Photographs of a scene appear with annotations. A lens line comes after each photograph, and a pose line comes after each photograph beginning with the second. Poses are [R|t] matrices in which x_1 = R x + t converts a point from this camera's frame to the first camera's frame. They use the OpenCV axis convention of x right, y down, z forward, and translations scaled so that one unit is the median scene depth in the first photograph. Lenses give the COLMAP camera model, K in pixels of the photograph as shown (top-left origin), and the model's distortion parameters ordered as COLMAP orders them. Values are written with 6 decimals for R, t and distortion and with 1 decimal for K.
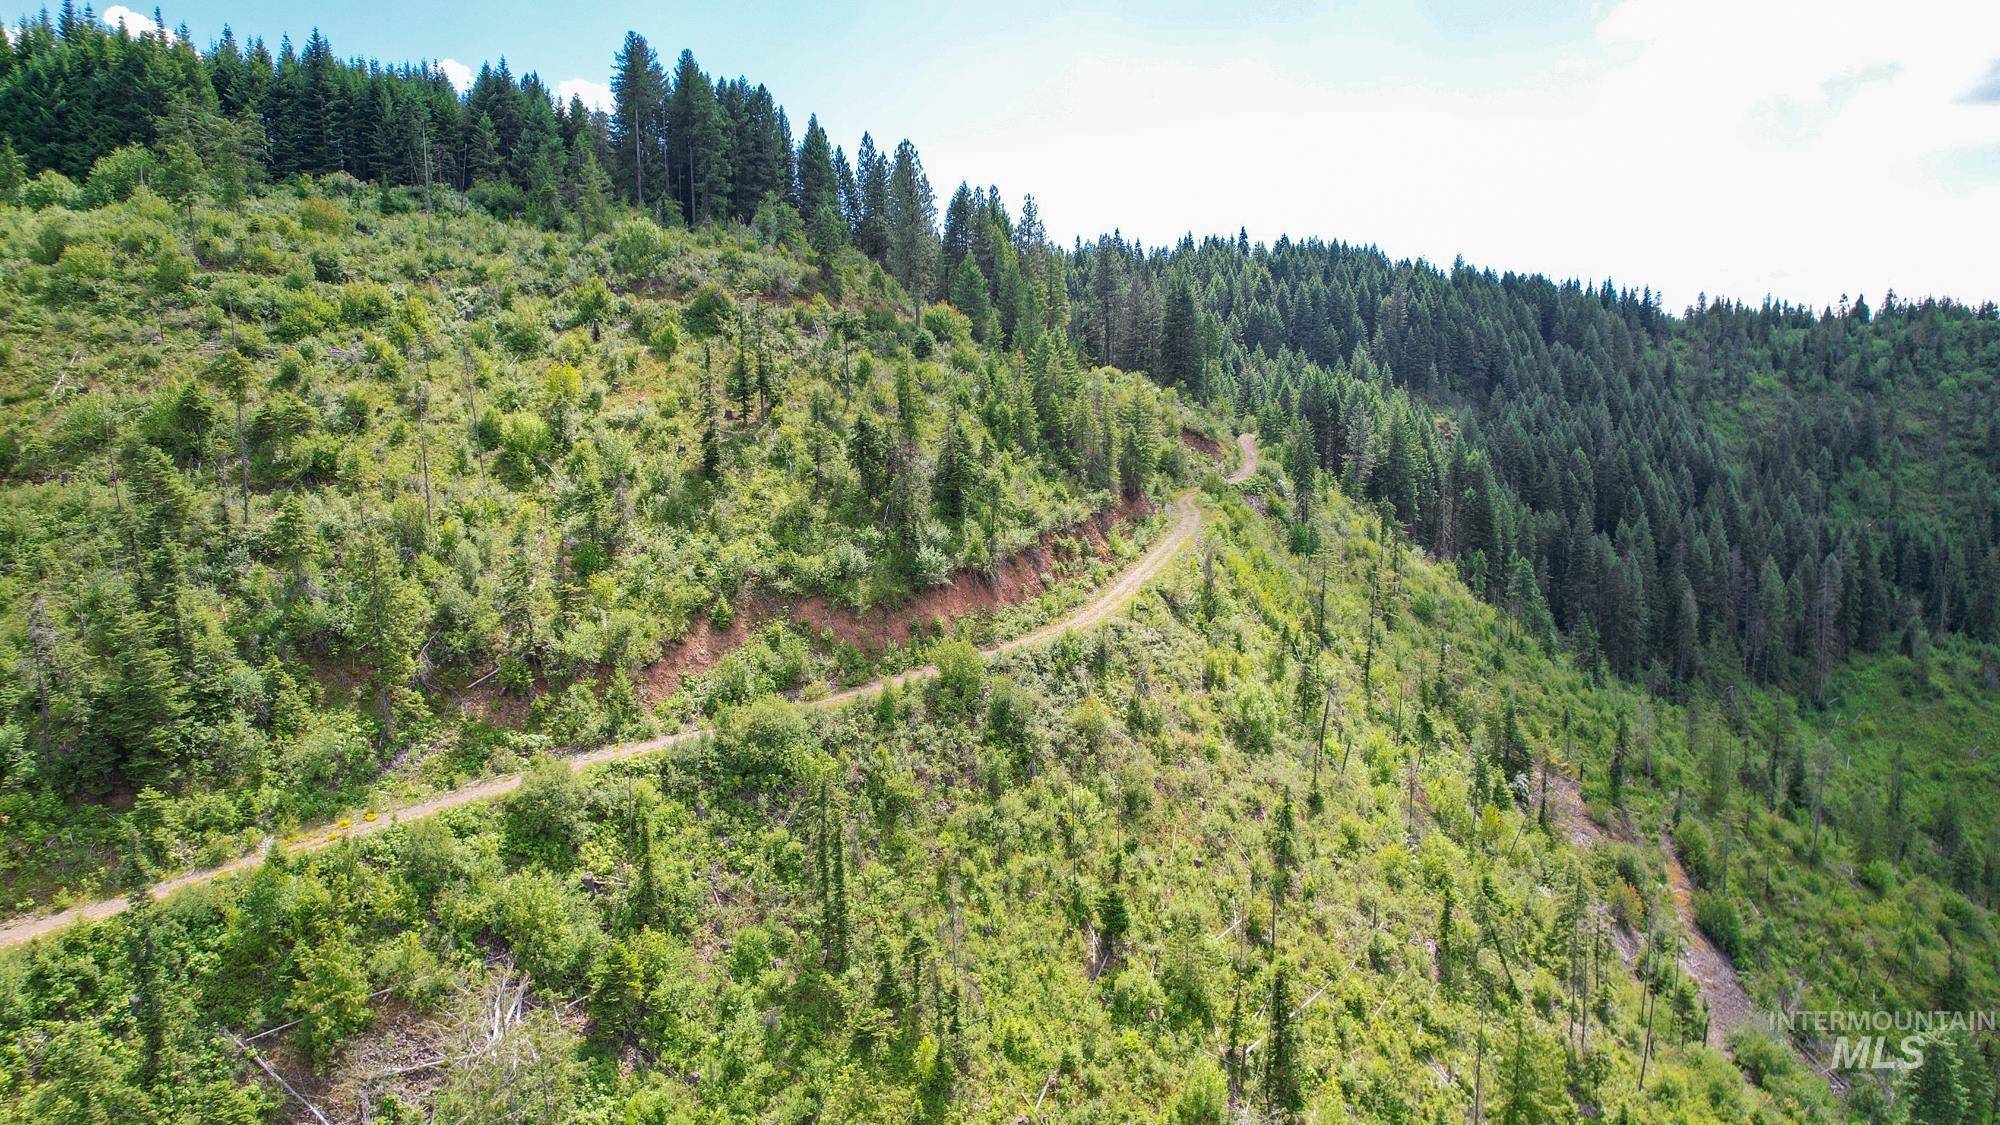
lens RADIAL K [[1285.3, 0, 1009.8], [0, 1285.3, 561.0], [0, 0, 1]] dist [-0.073229, 0.071303]
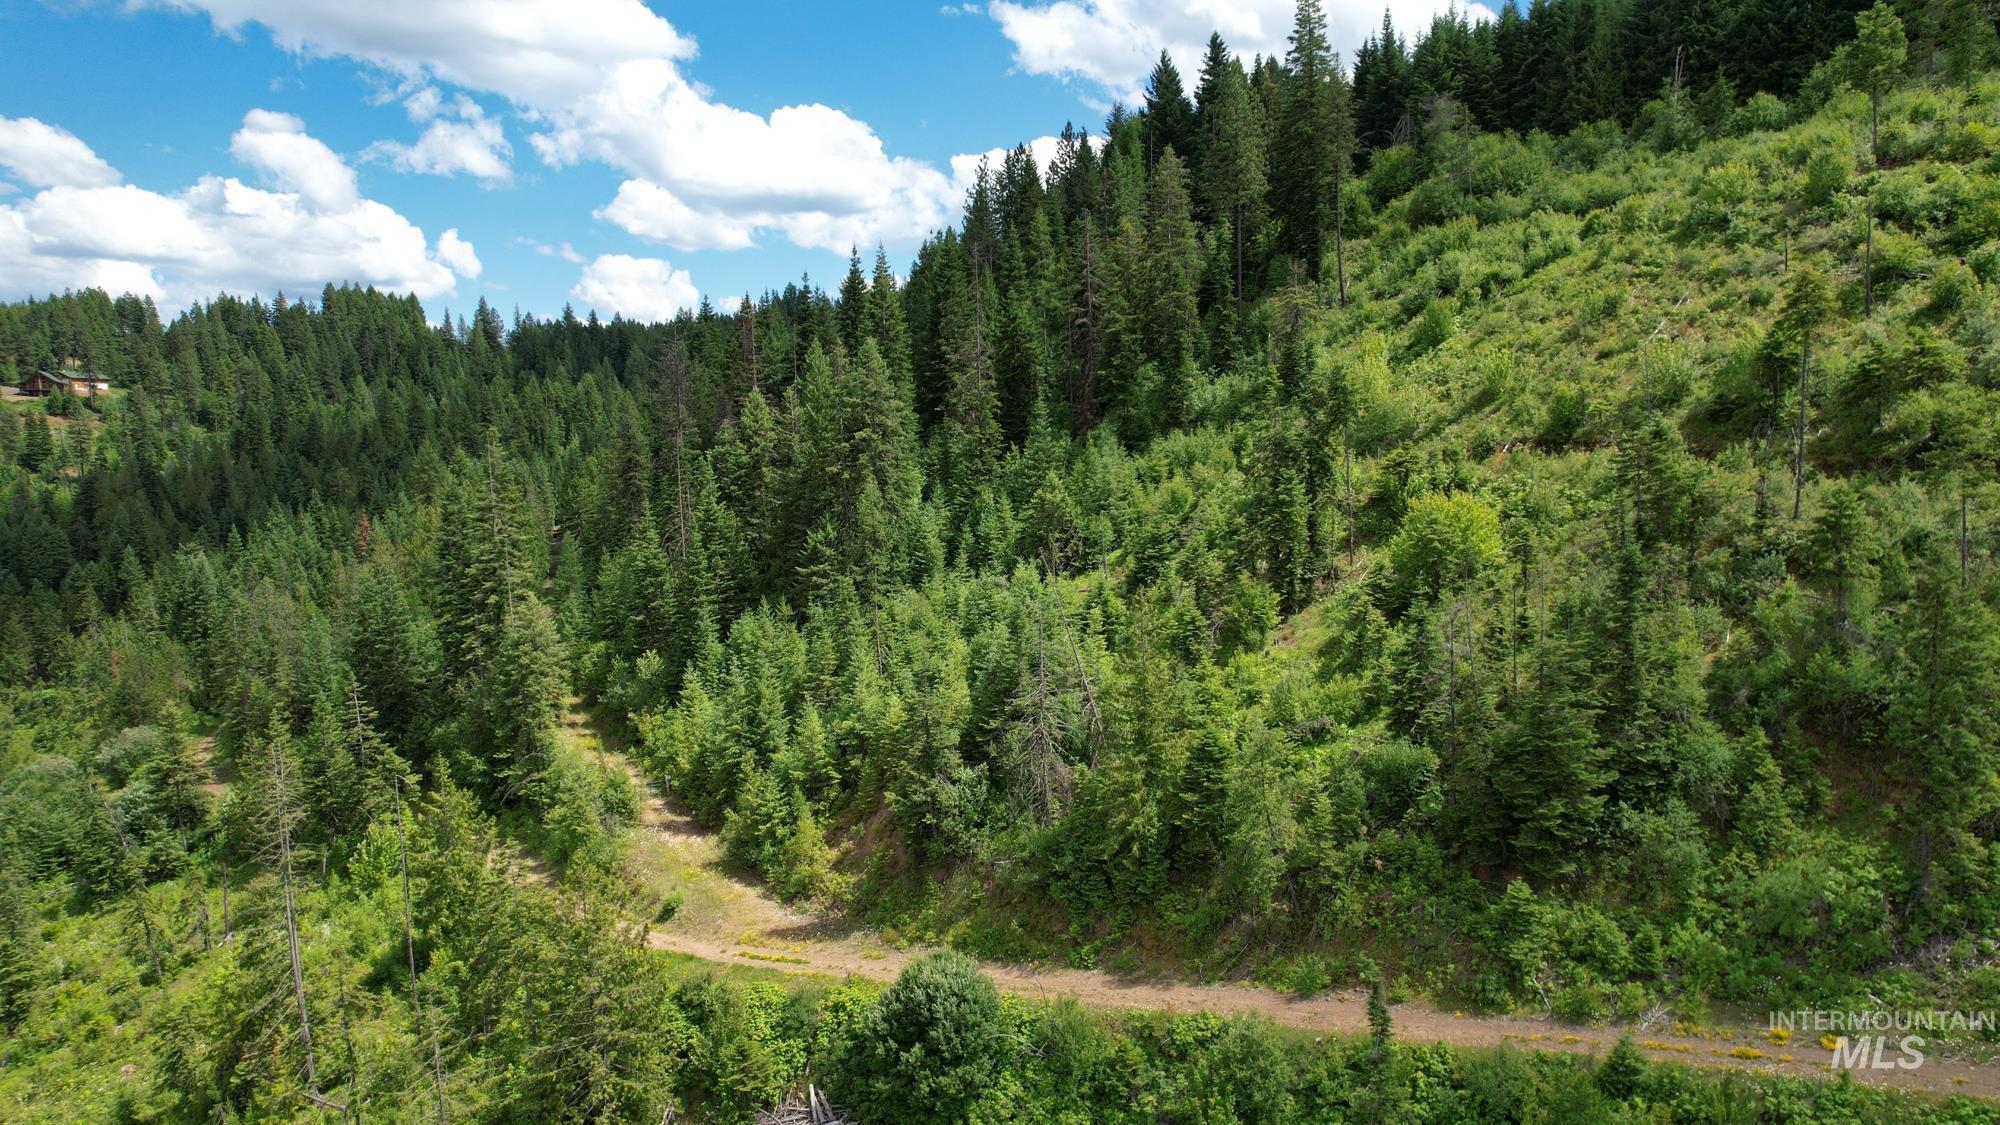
lens RADIAL K [[1285.3, 0, 1009.8], [0, 1285.3, 561.0], [0, 0, 1]] dist [-0.073229, 0.071303]
pose [[0.306266, 0.111840, -0.945353, -0.072629], [-0.076661, 0.992747, 0.092610, -0.036406], [0.948854, 0.044109, 0.312619, 0.353660]]
